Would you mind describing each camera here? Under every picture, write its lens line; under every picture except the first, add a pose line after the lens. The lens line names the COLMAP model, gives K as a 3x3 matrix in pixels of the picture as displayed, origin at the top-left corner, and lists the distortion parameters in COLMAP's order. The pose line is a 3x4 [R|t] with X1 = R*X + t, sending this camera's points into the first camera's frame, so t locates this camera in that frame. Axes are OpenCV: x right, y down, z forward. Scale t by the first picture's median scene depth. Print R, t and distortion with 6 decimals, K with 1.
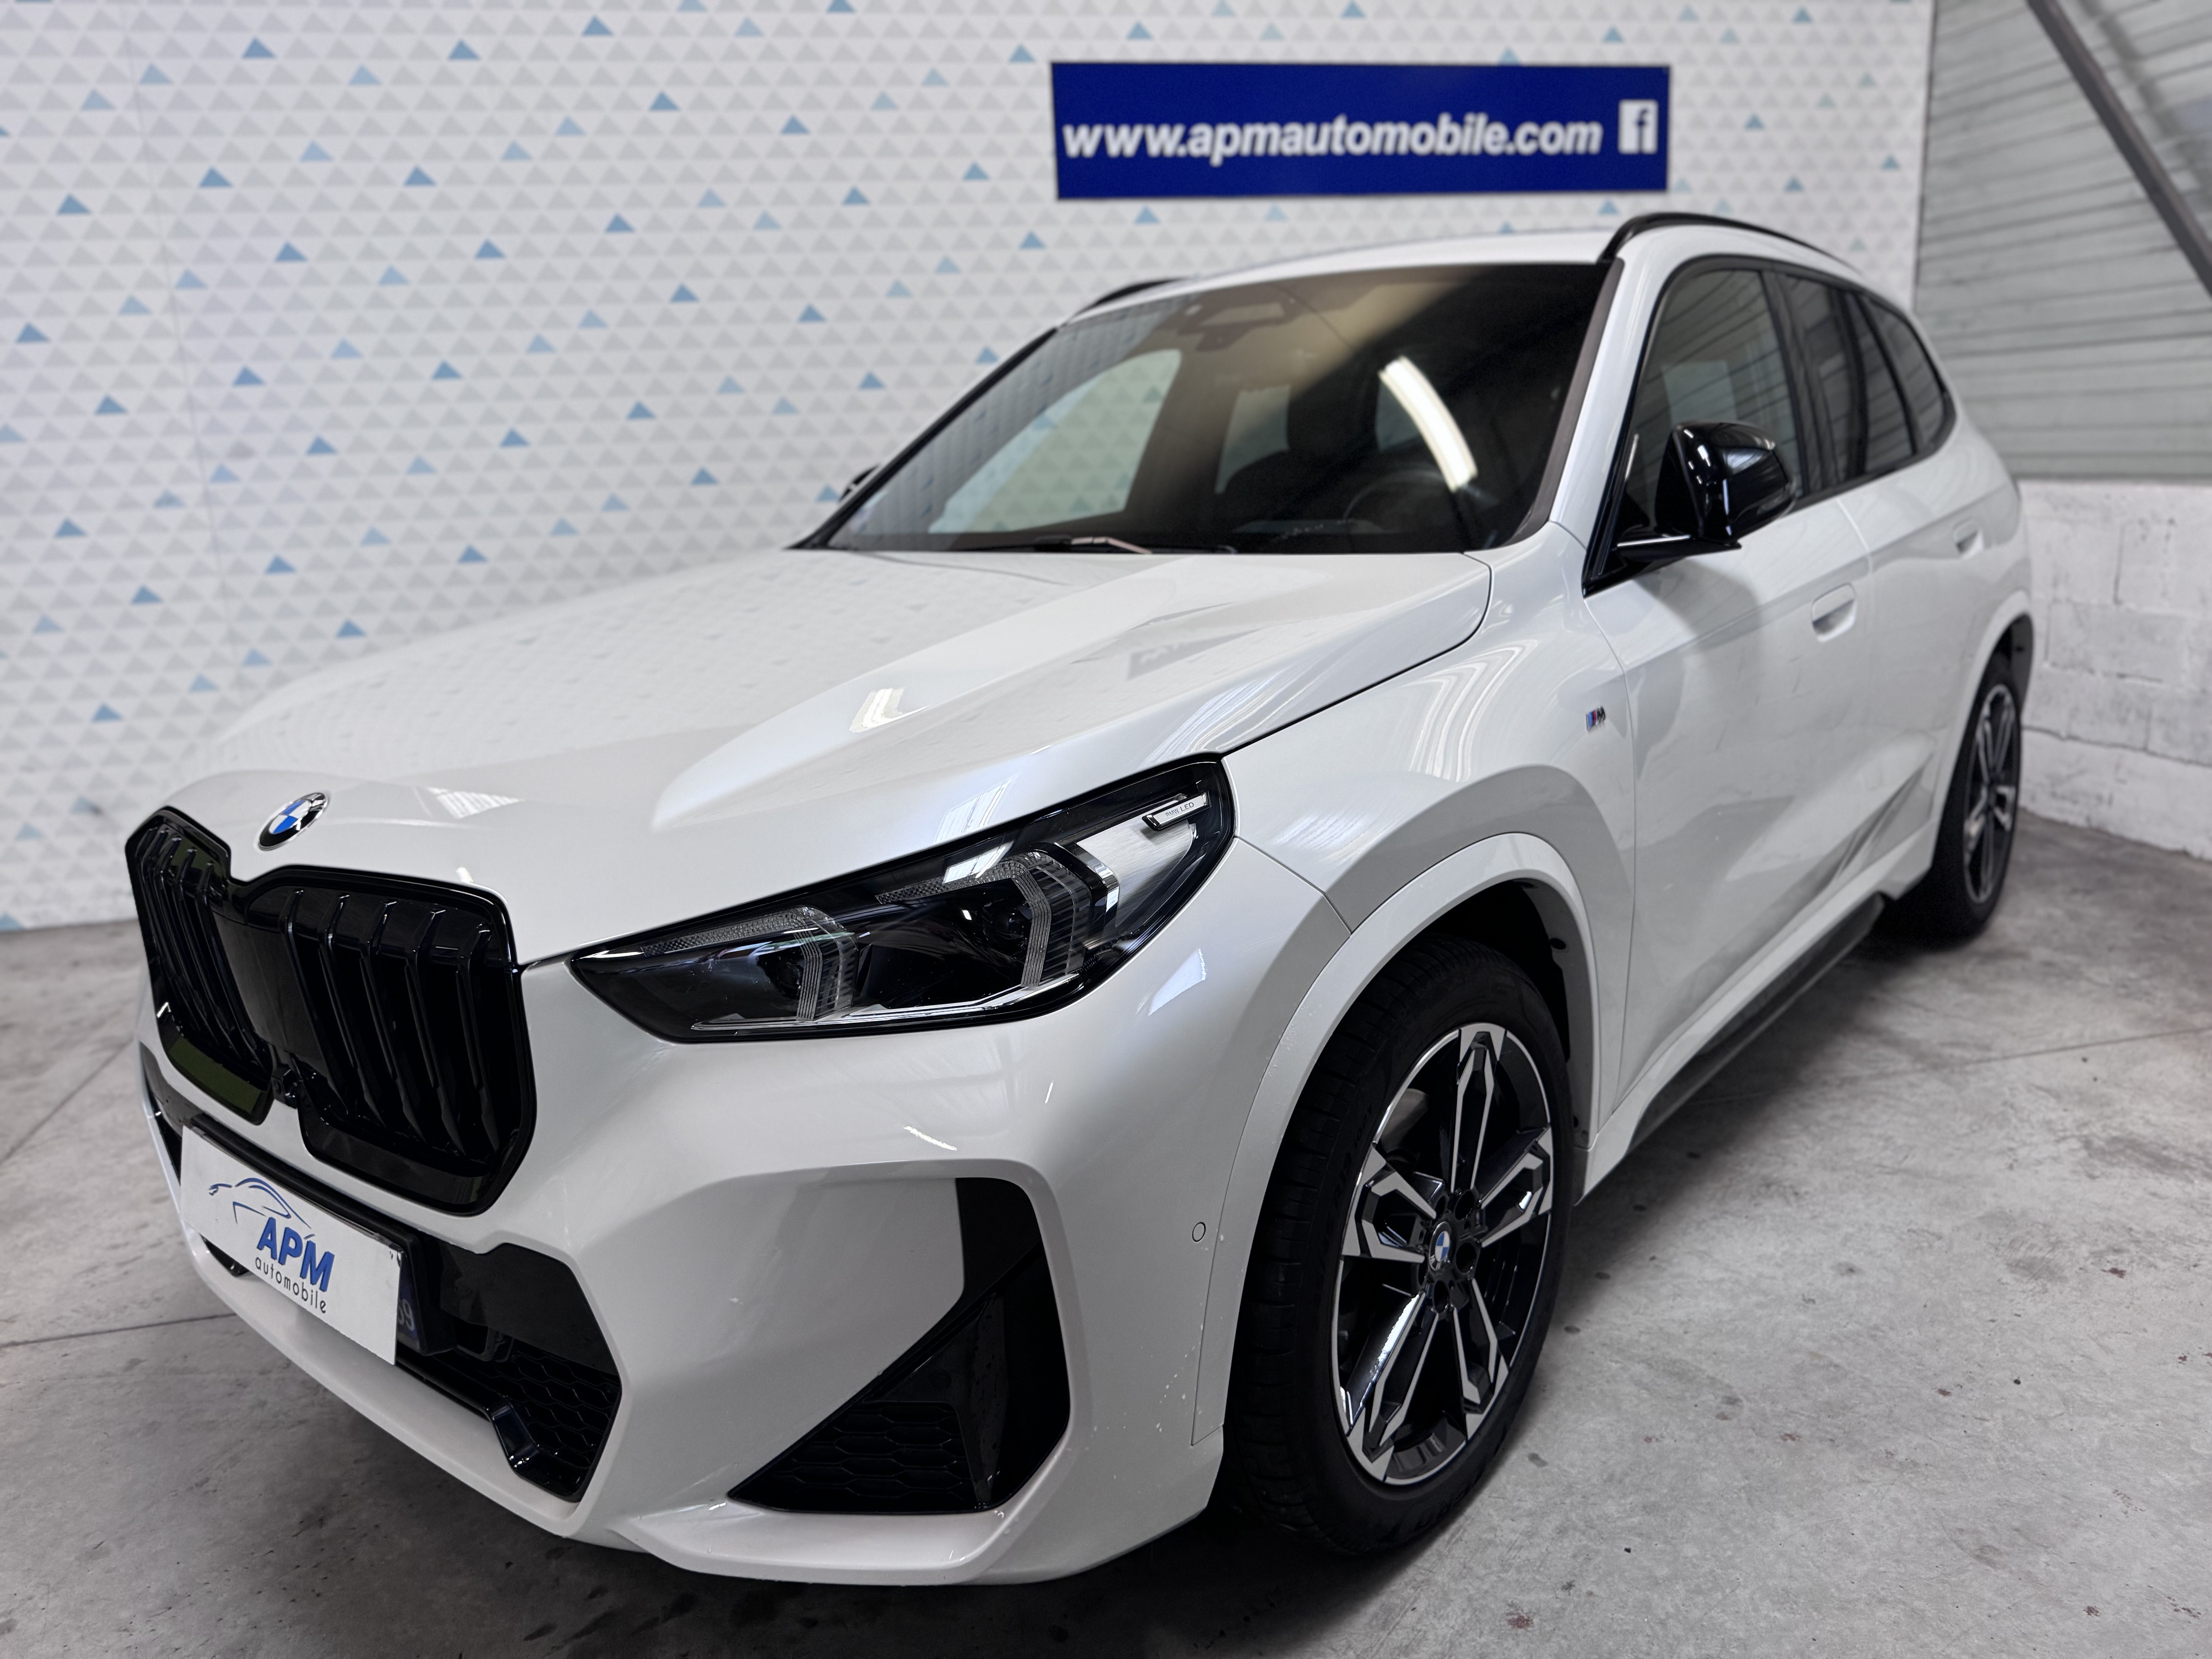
lens RADIAL K [[1594.8, 0, 1115.2], [0, 1594.8, 828.3], [0, 0, 1]] dist [0.002306, -0.007897]
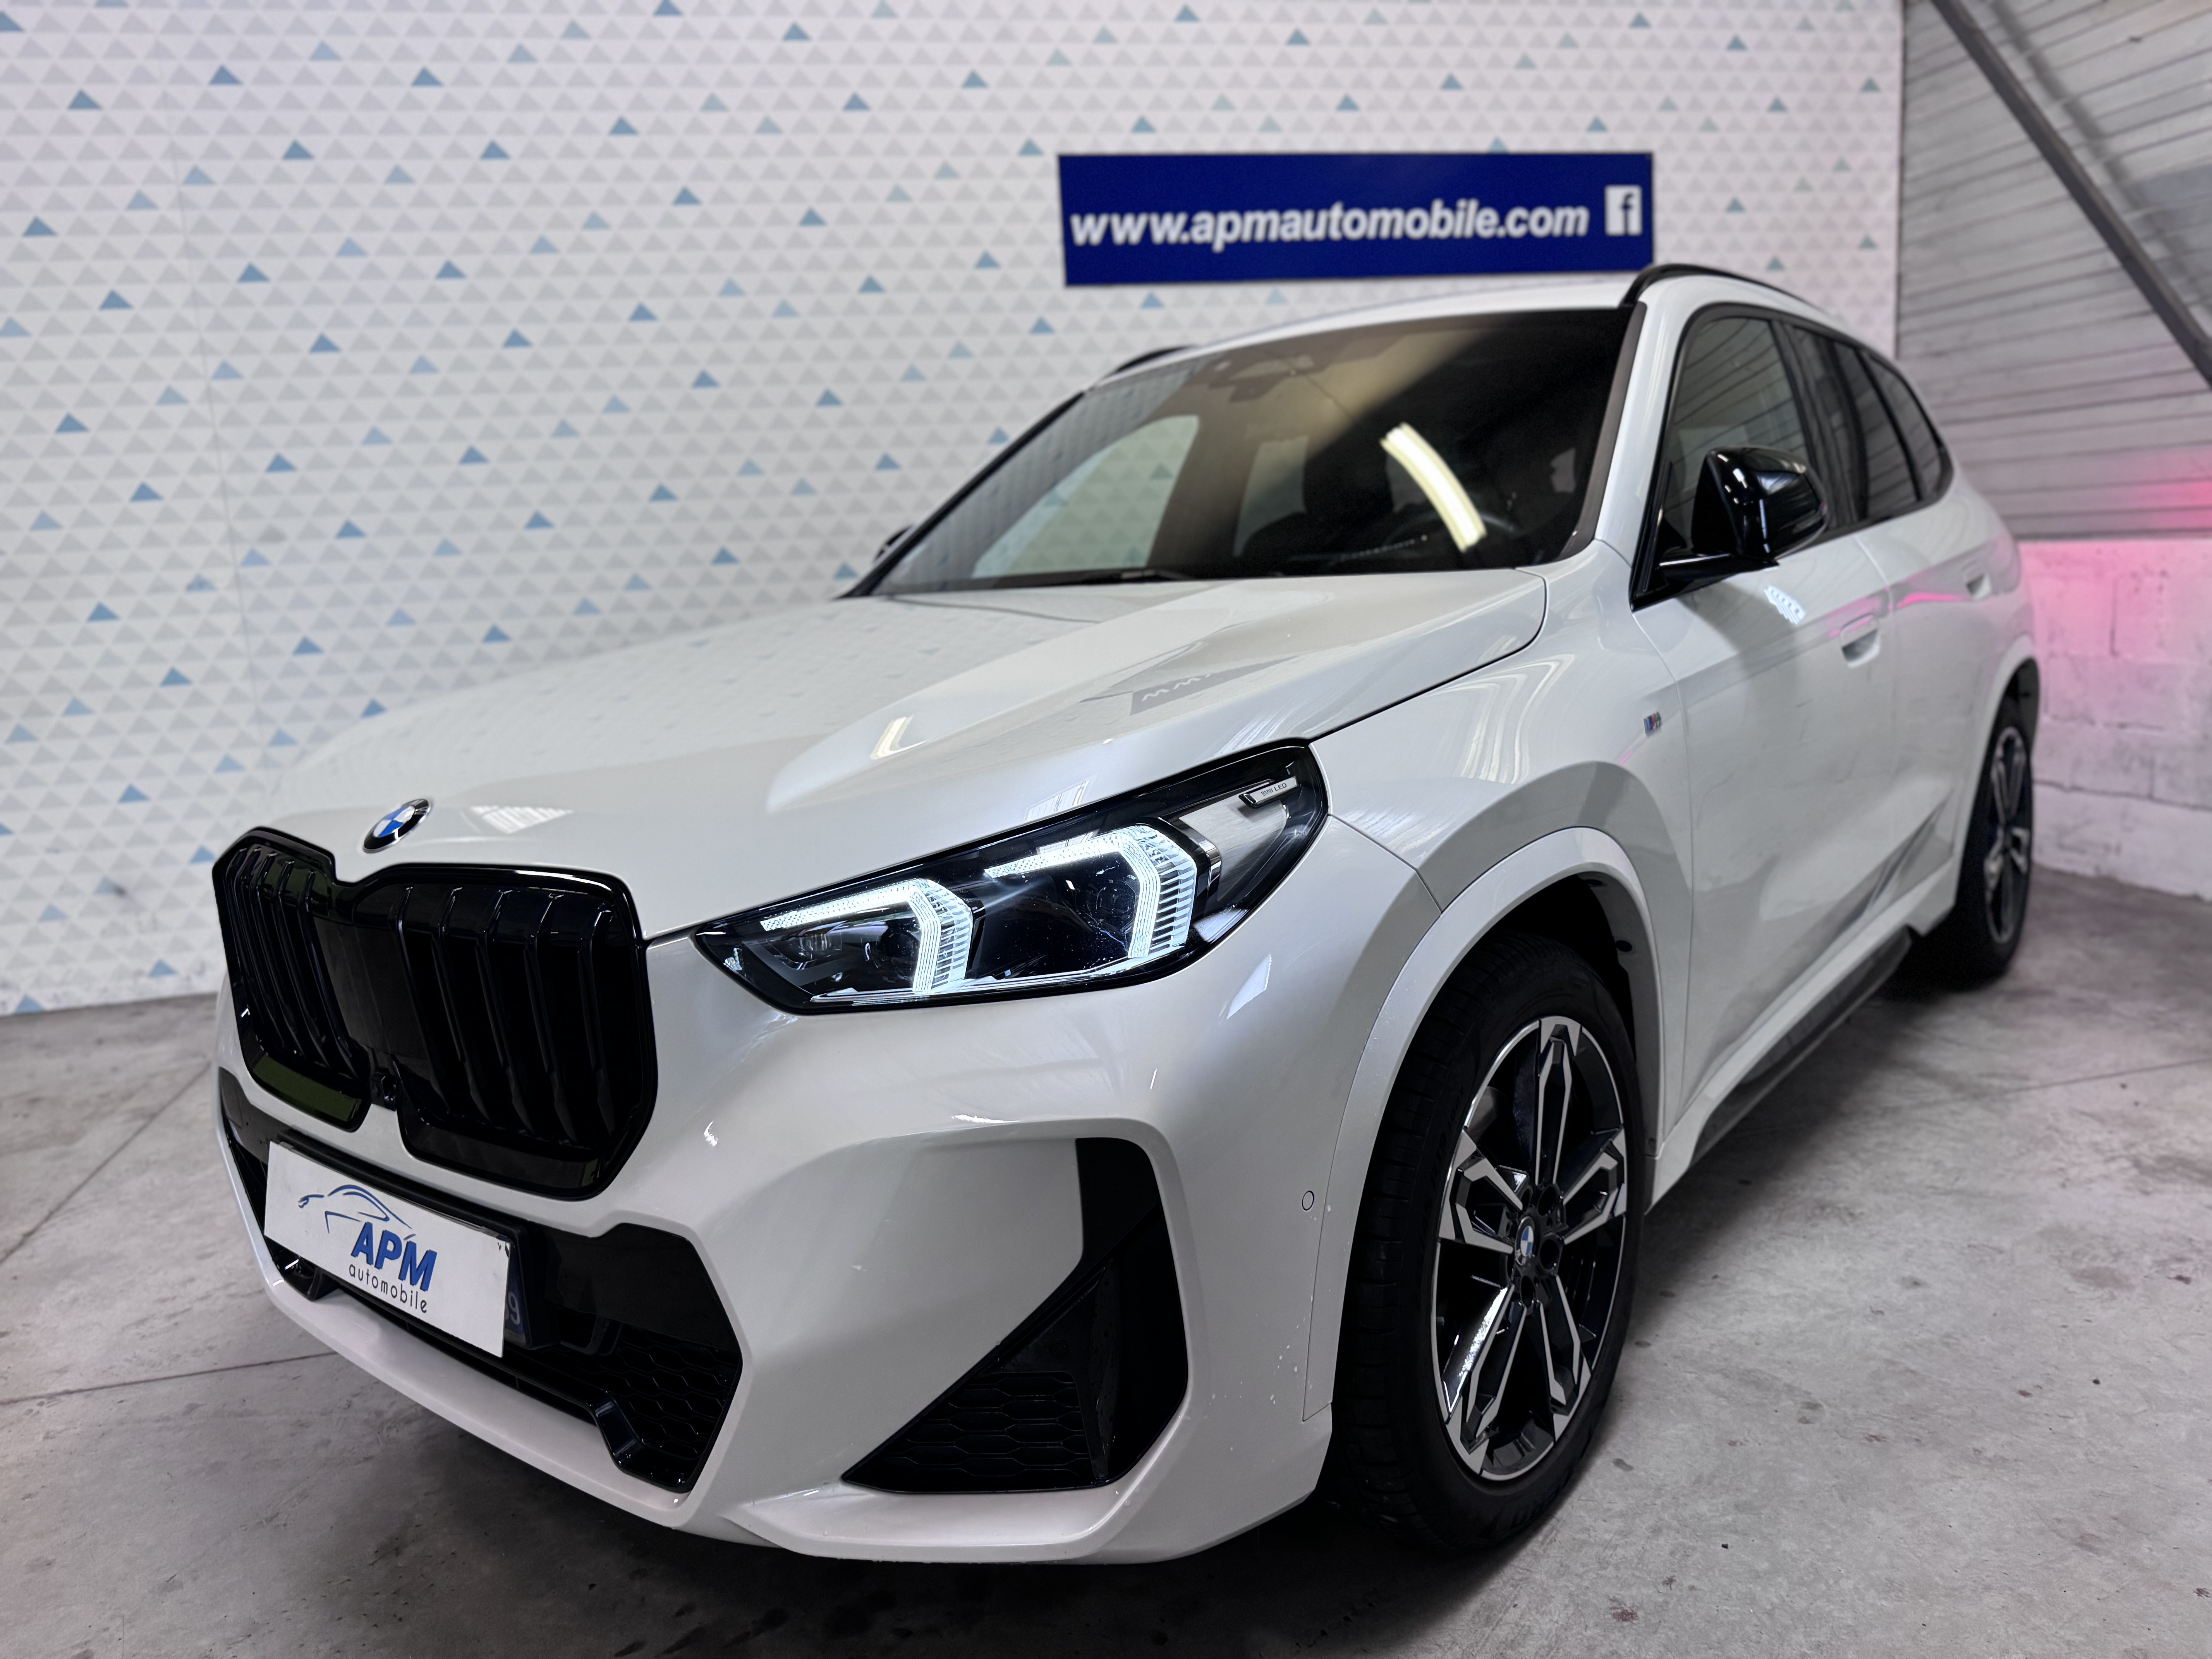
lens RADIAL K [[1594.8, 0, 1100.2], [0, 1594.8, 829.8], [0, 0, 1]] dist [0.002306, -0.007897]
pose [[0.999863, -0.016138, 0.003780, -0.025595], [0.016349, 0.997757, -0.064913, 0.026387], [-0.002724, 0.064966, 0.997884, -0.007127]]
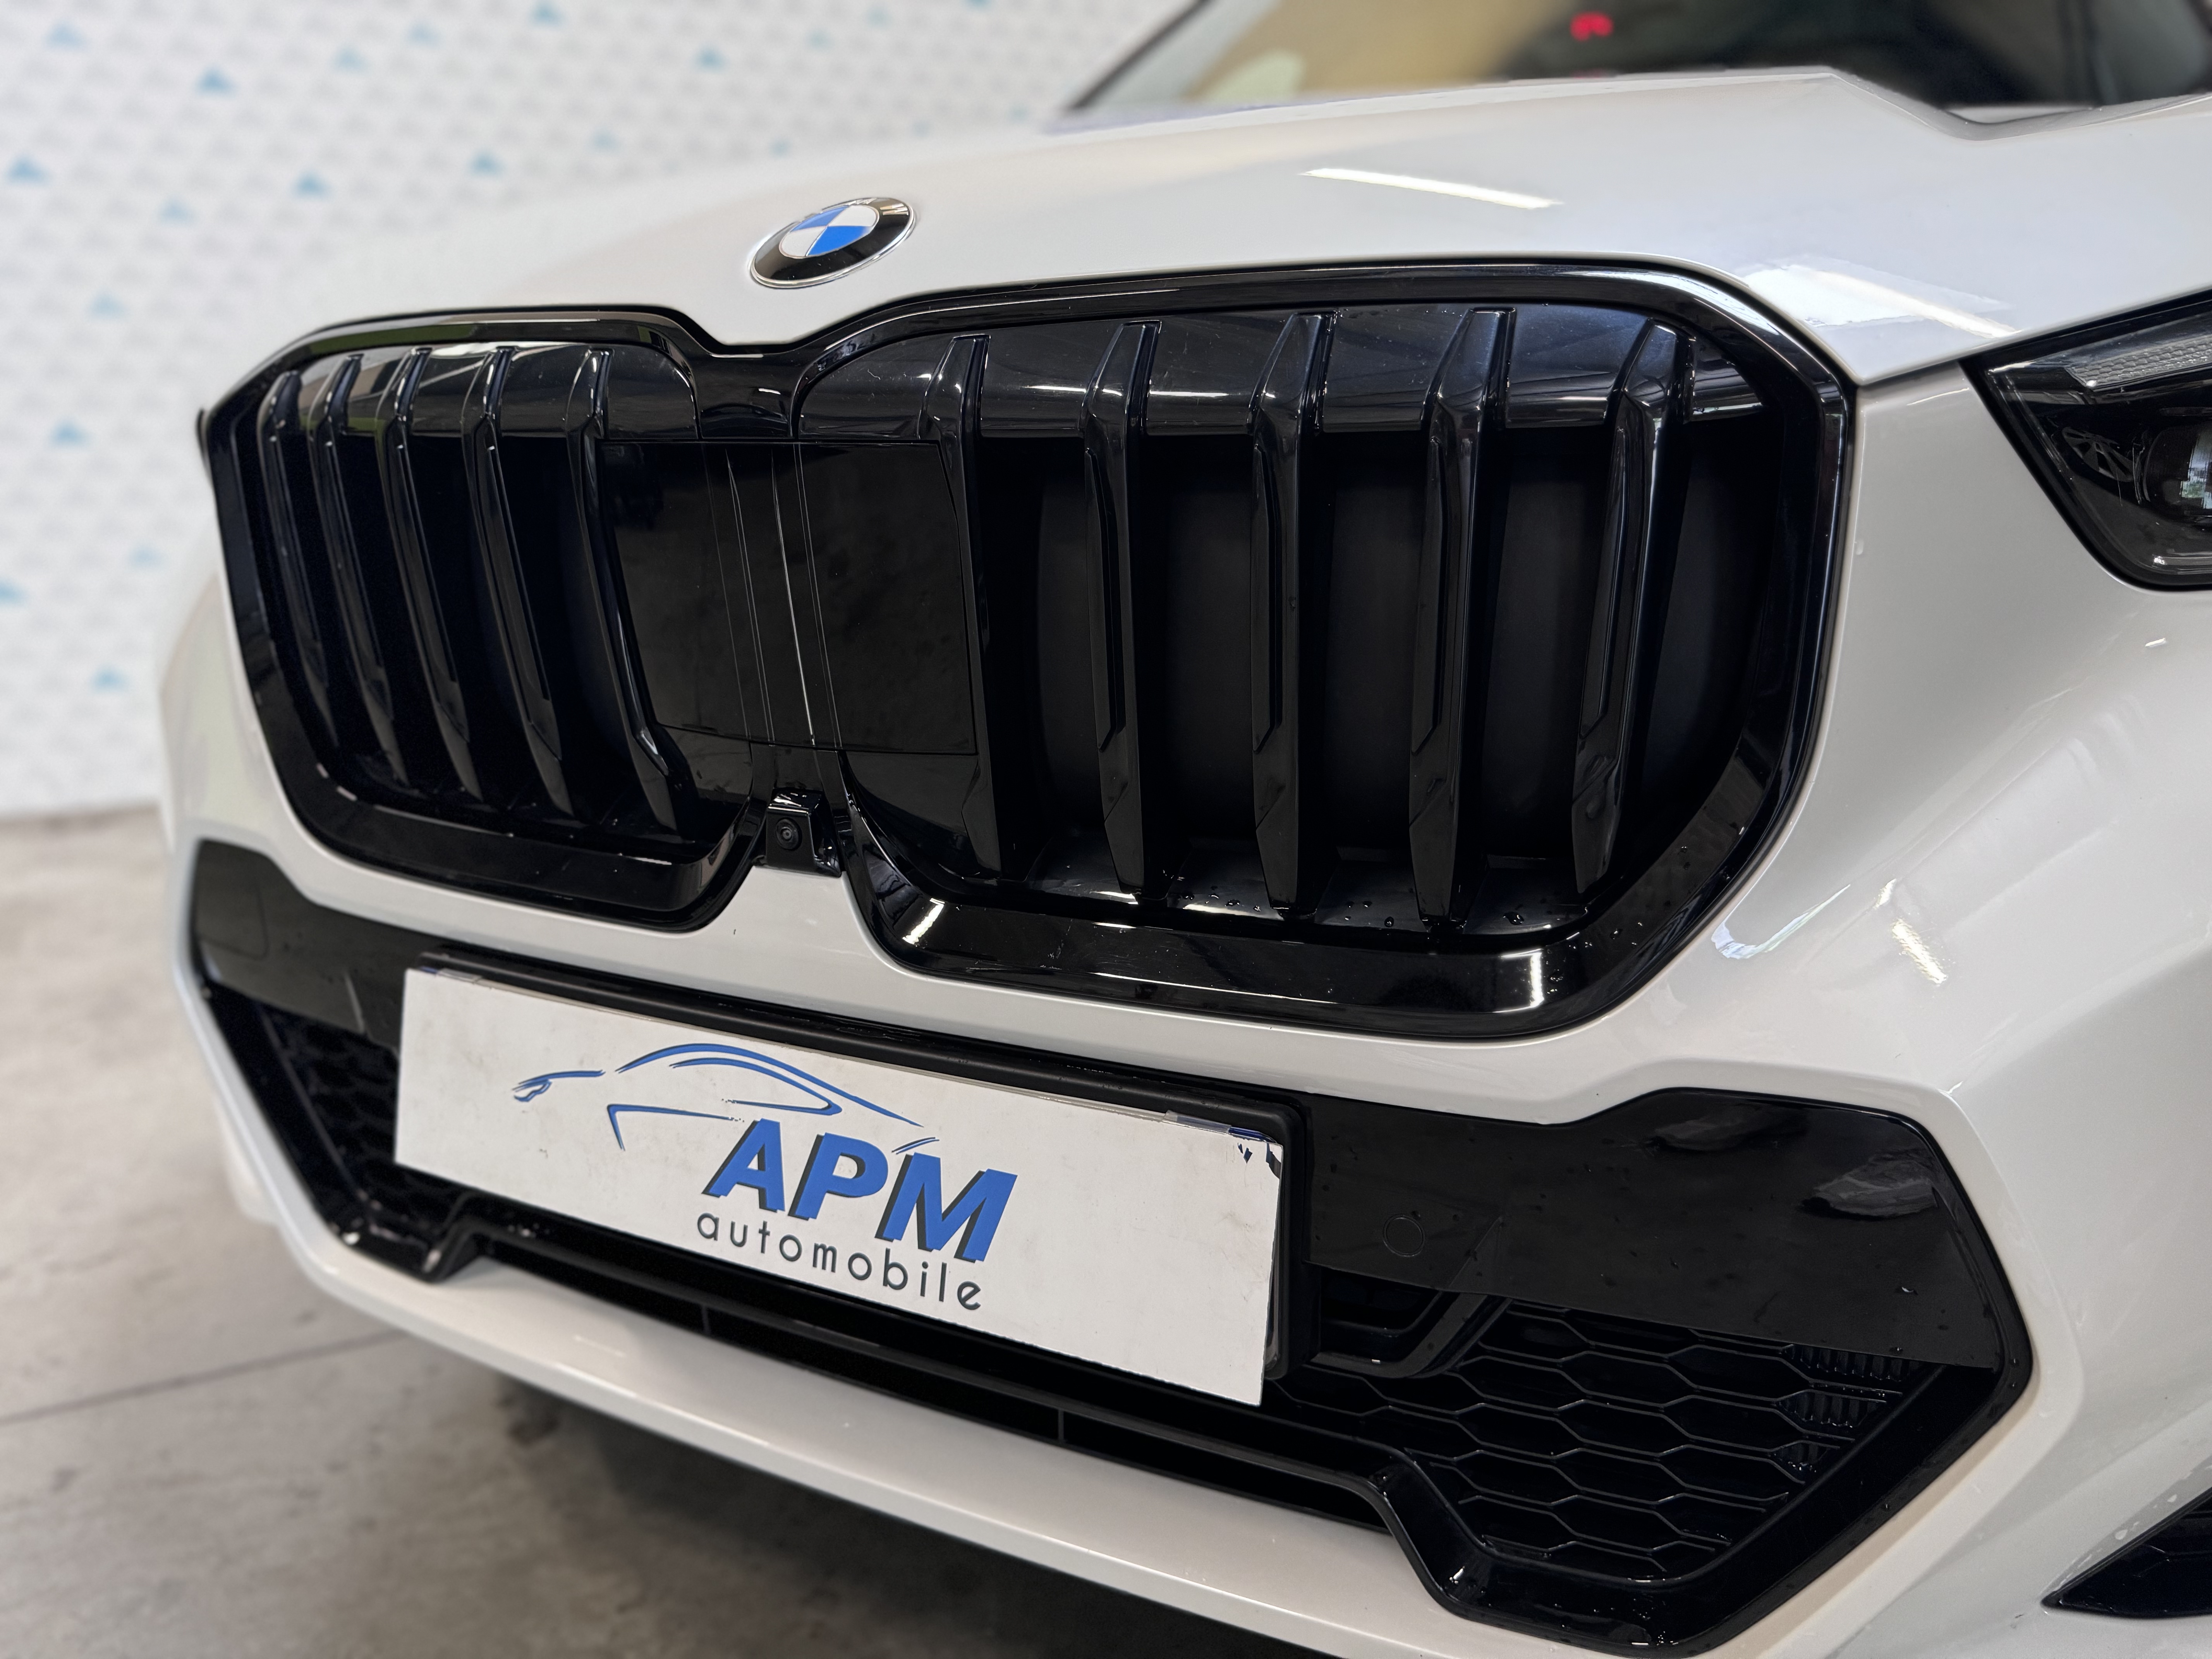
lens RADIAL K [[1594.8, 0, 1104.3], [0, 1594.8, 820.8], [0, 0, 1]] dist [0.002306, -0.007897]
pose [[0.972764, -0.020308, 0.230906, -0.201938], [0.019902, 0.999794, 0.004088, 0.059038], [-0.230941, 0.000619, 0.972967, 0.197704]]
